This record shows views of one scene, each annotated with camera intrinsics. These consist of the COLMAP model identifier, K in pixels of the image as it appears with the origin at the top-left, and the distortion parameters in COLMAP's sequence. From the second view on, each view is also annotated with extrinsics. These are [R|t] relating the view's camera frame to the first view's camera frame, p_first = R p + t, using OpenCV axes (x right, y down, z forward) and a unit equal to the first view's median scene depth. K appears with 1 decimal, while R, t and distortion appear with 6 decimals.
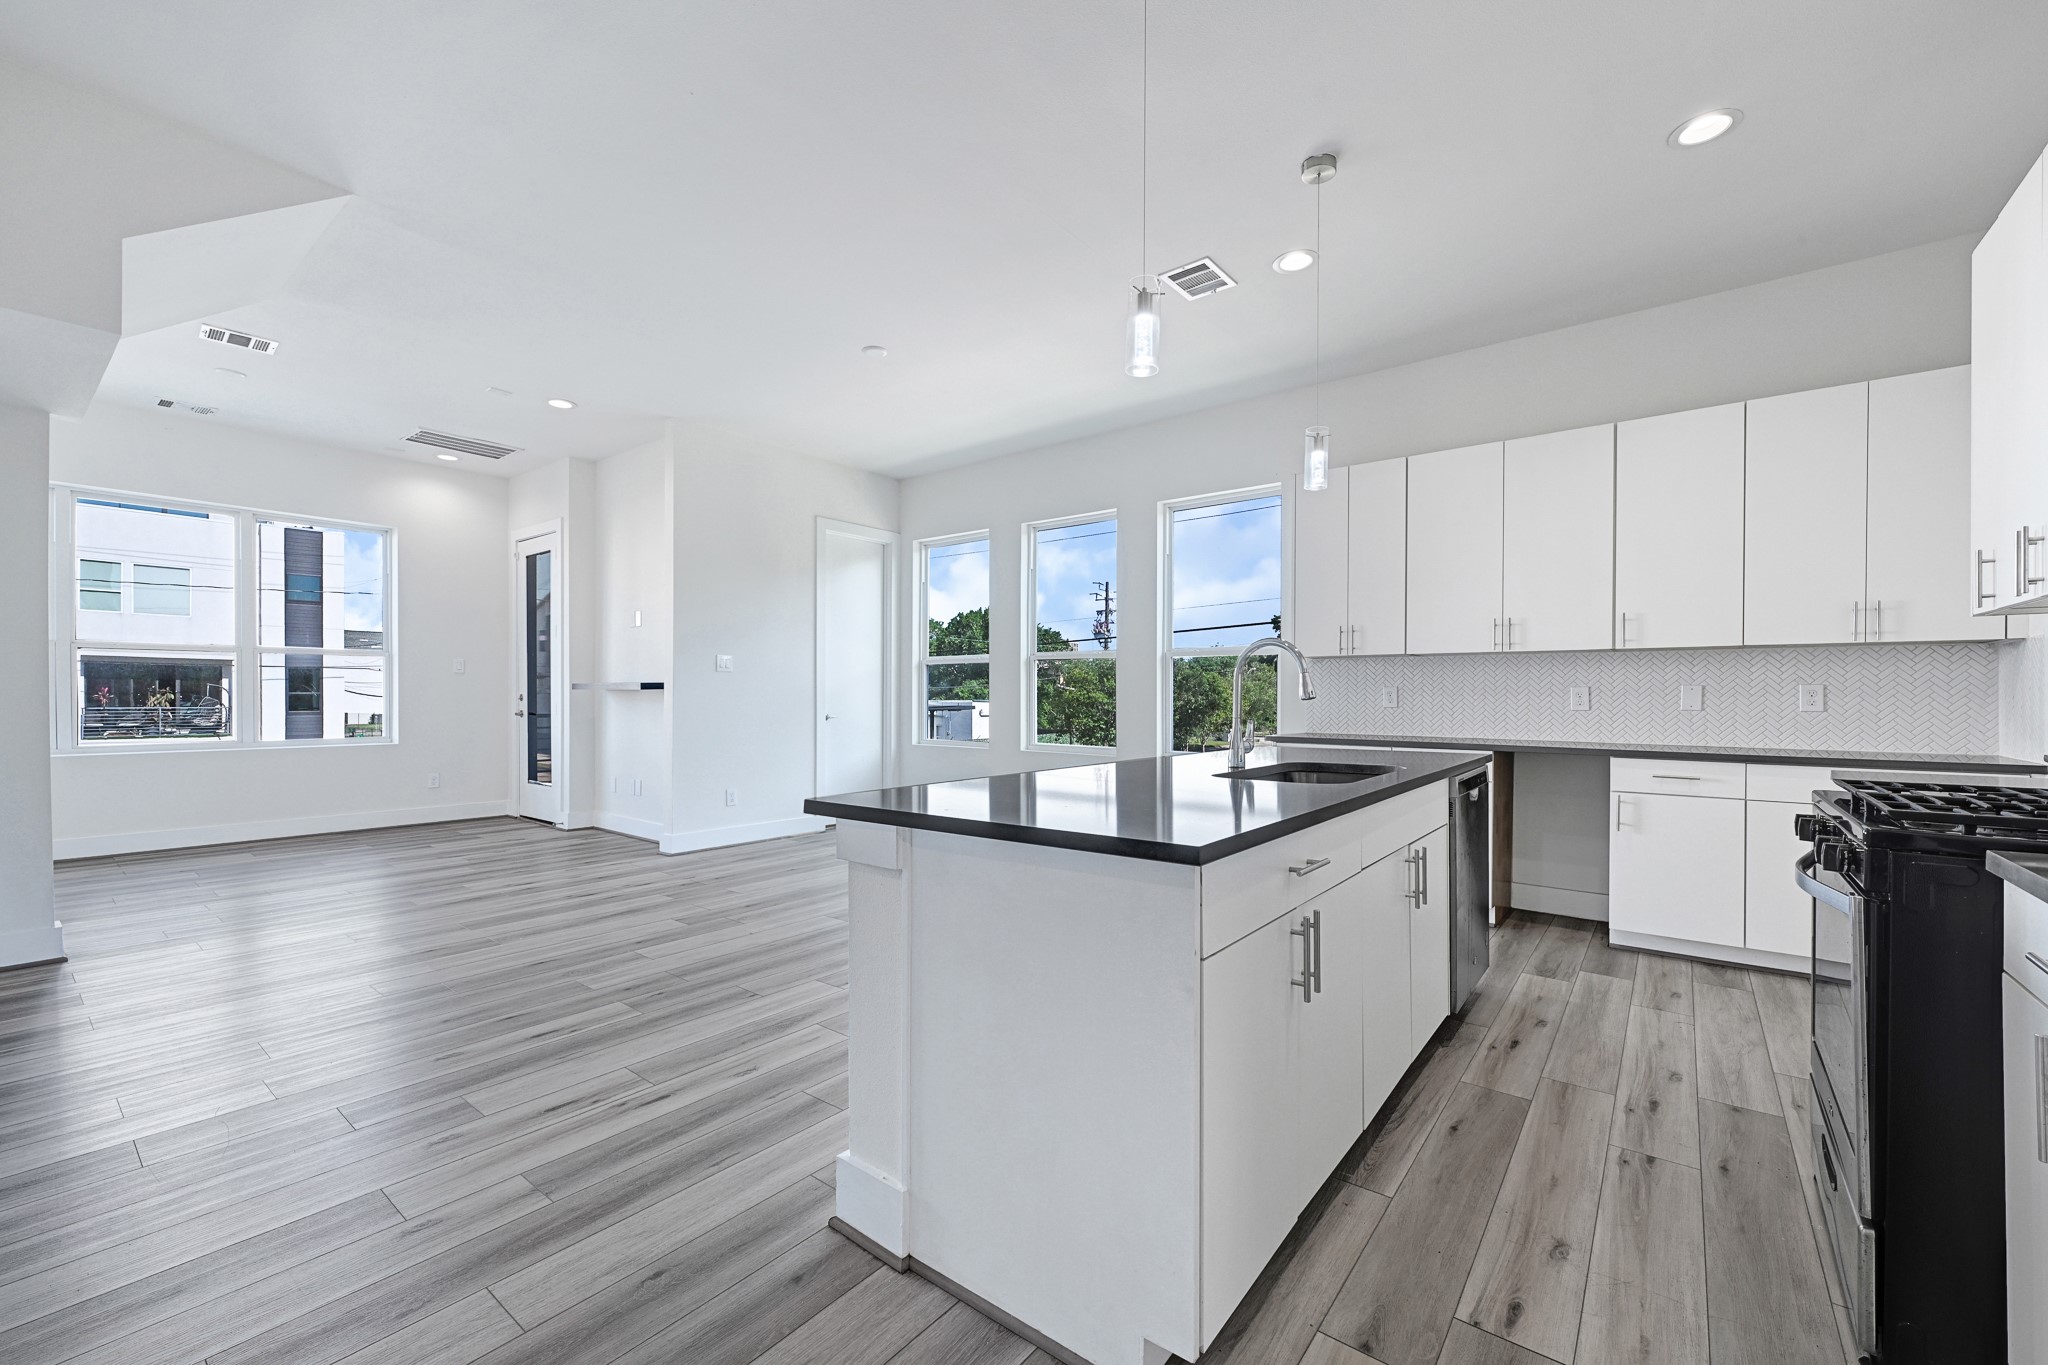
lens RADIAL K [[835.9, 0, 1021.6], [0, 835.9, 698.3], [0, 0, 1]] dist [0.000672, 0.000191]
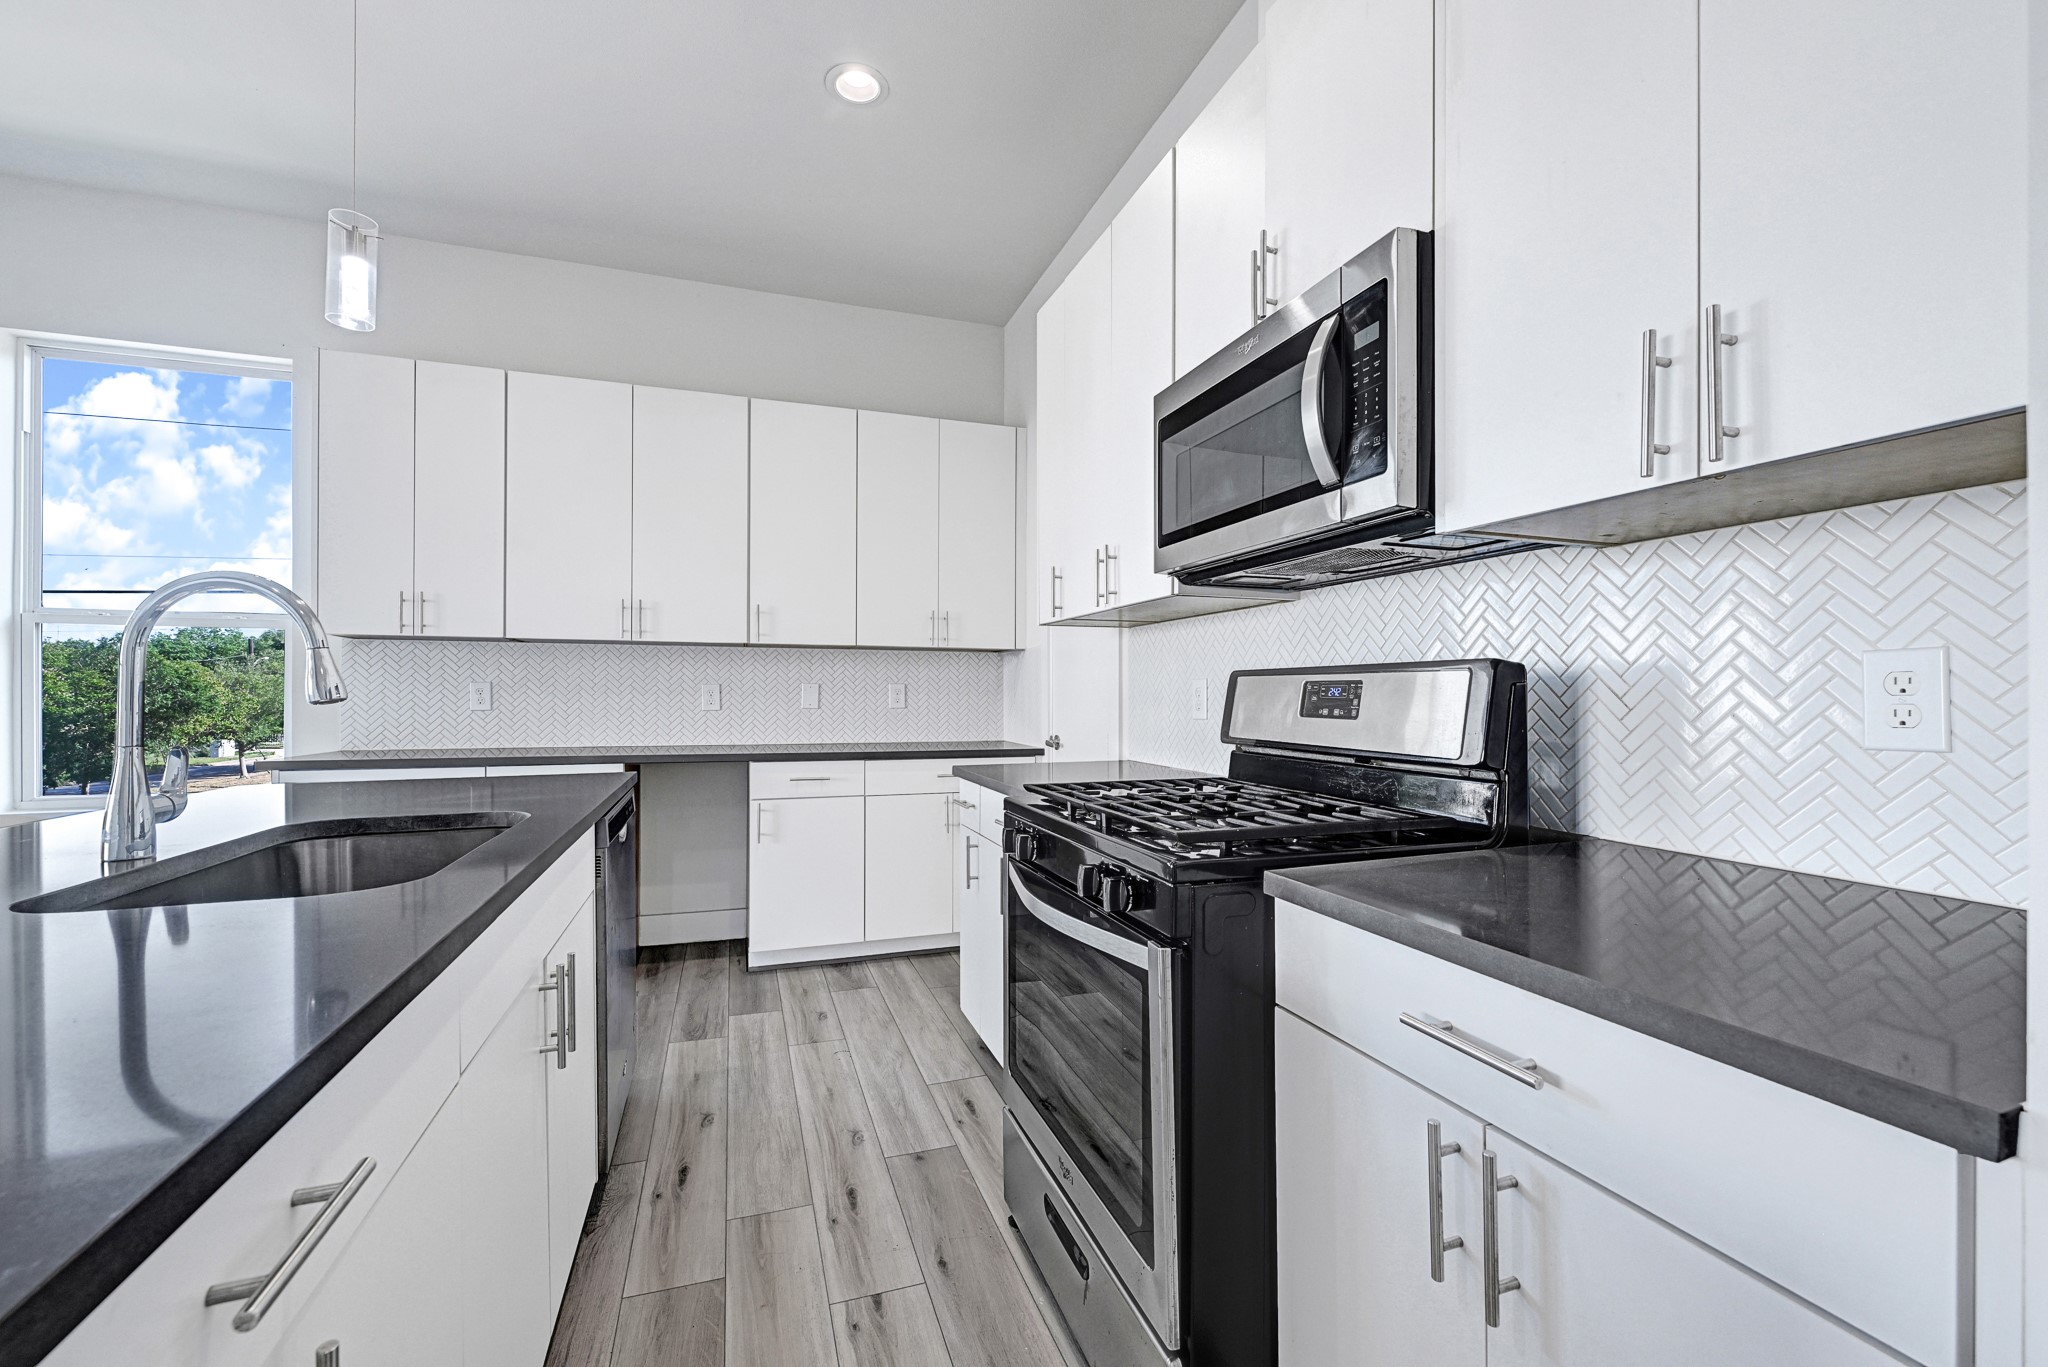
lens RADIAL K [[834.0, 0, 1023.3], [0, 834.0, 691.0], [0, 0, 1]] dist [0.000745, 0.000209]
pose [[0.534817, 0.000872, 0.844967, 0.112849], [0.003890, 0.999986, -0.003494, -0.002386], [-0.844959, 0.005156, 0.534806, 0.301506]]
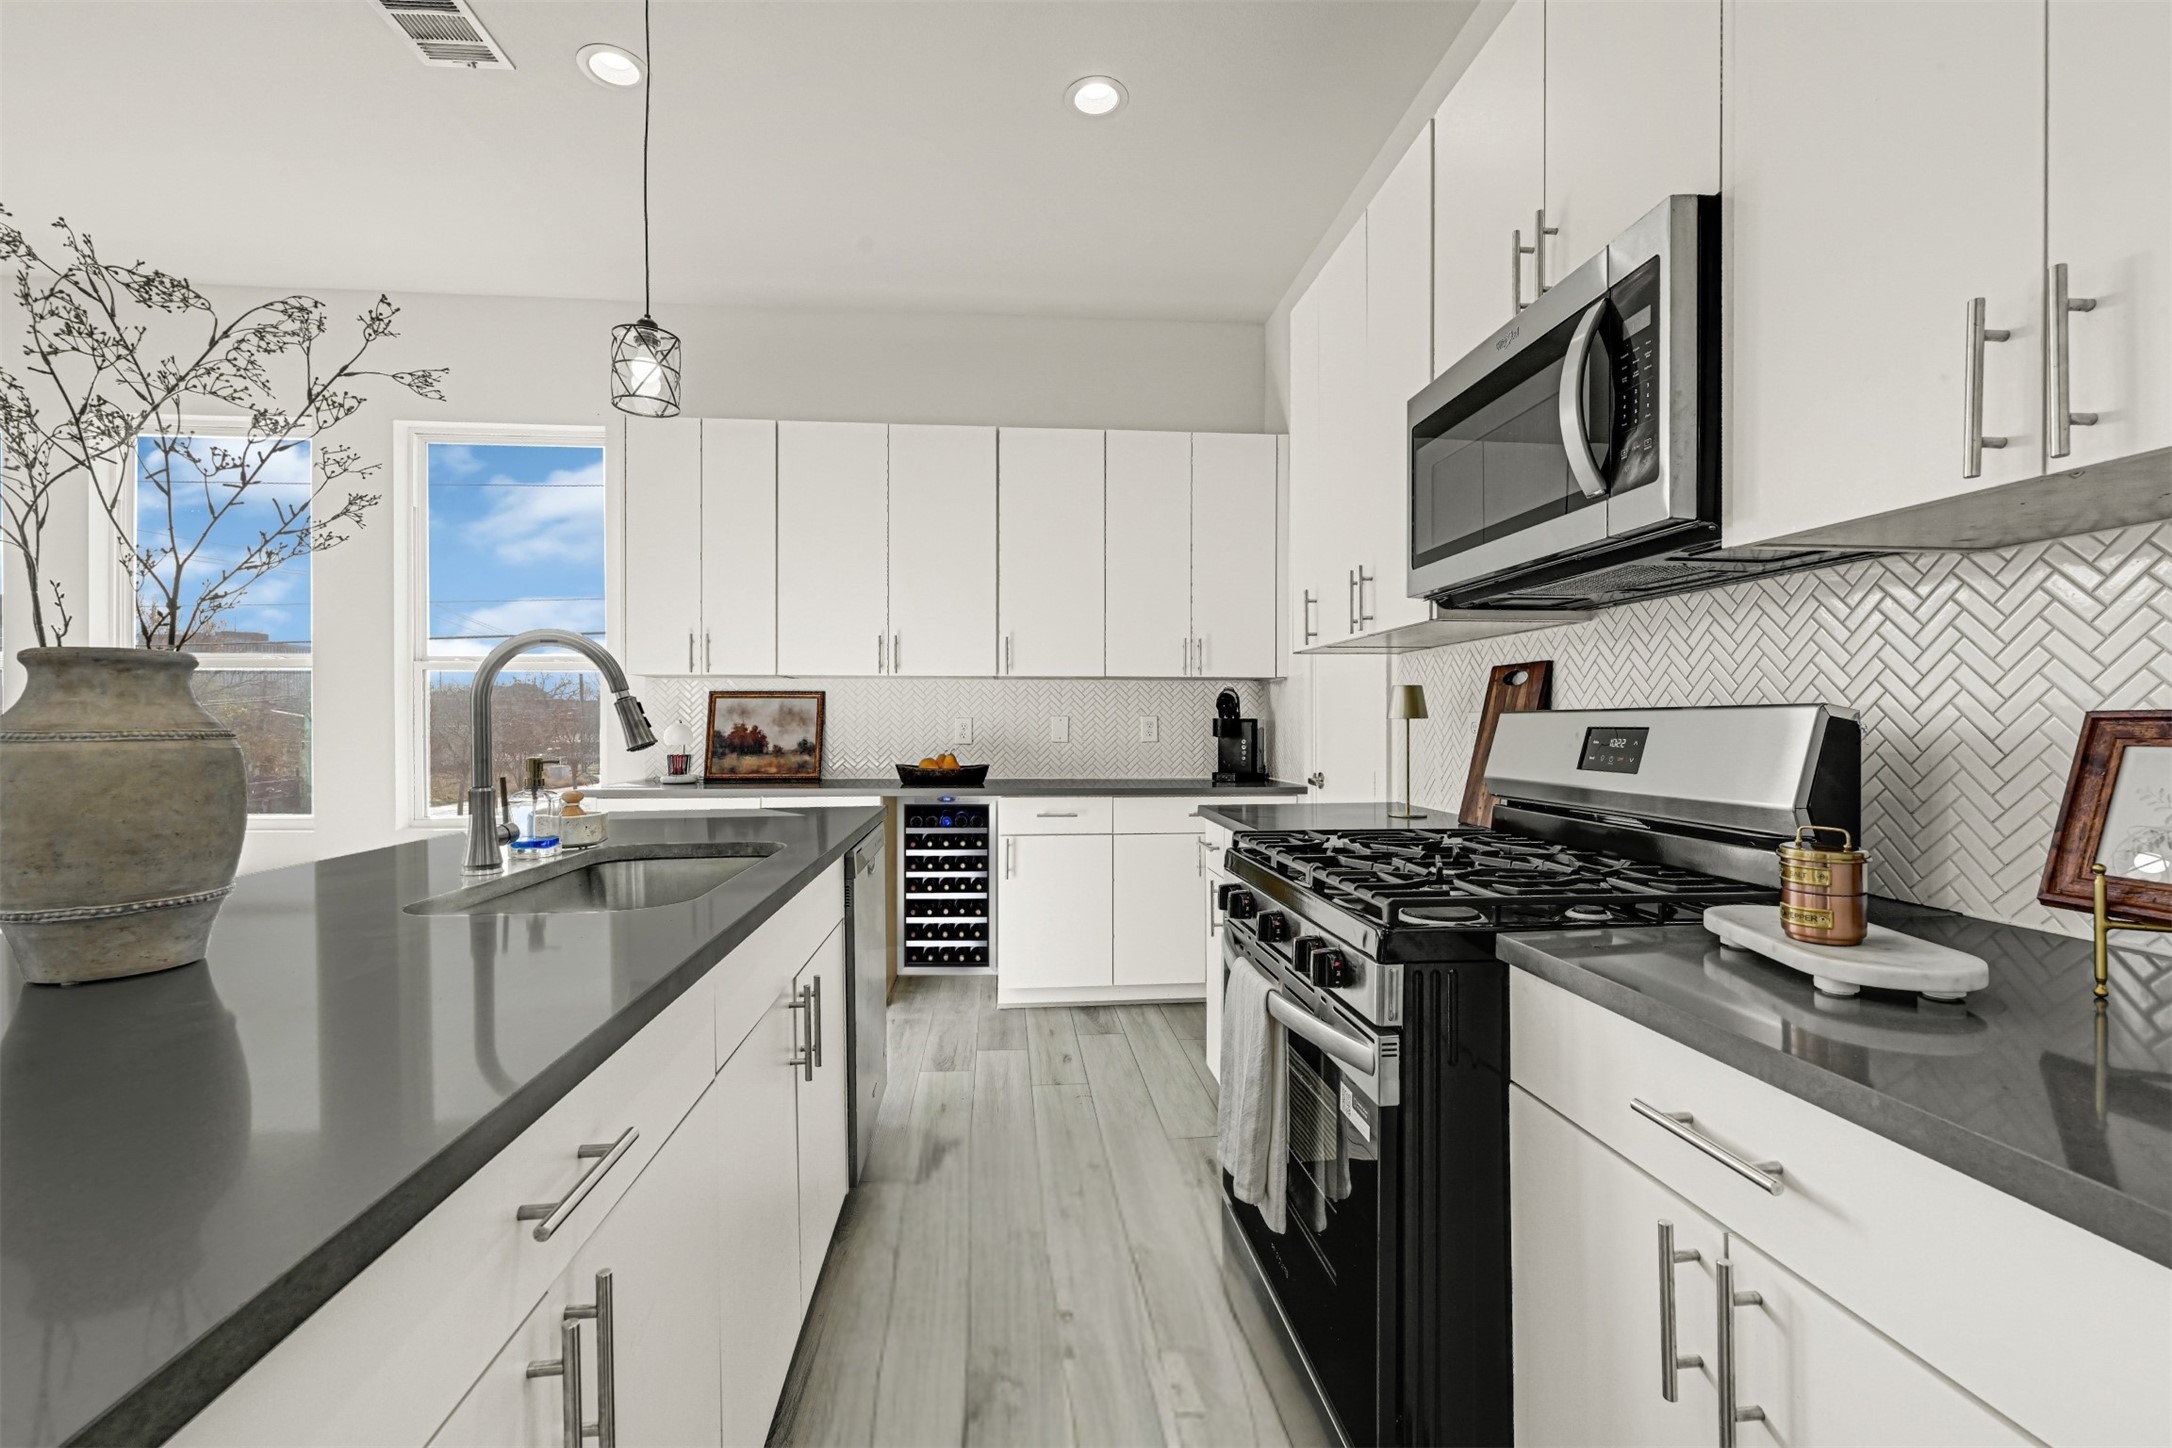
lens RADIAL K [[911.3, 0, 1086.0], [0, 911.3, 724.0], [0, 0, 1]] dist [0.000782, 0.000059]
pose [[0.721632, -0.005249, 0.692257, 0.110044], [0.006504, 0.999979, 0.000802, -0.008407], [-0.692246, 0.003923, 0.721651, 0.260943]]
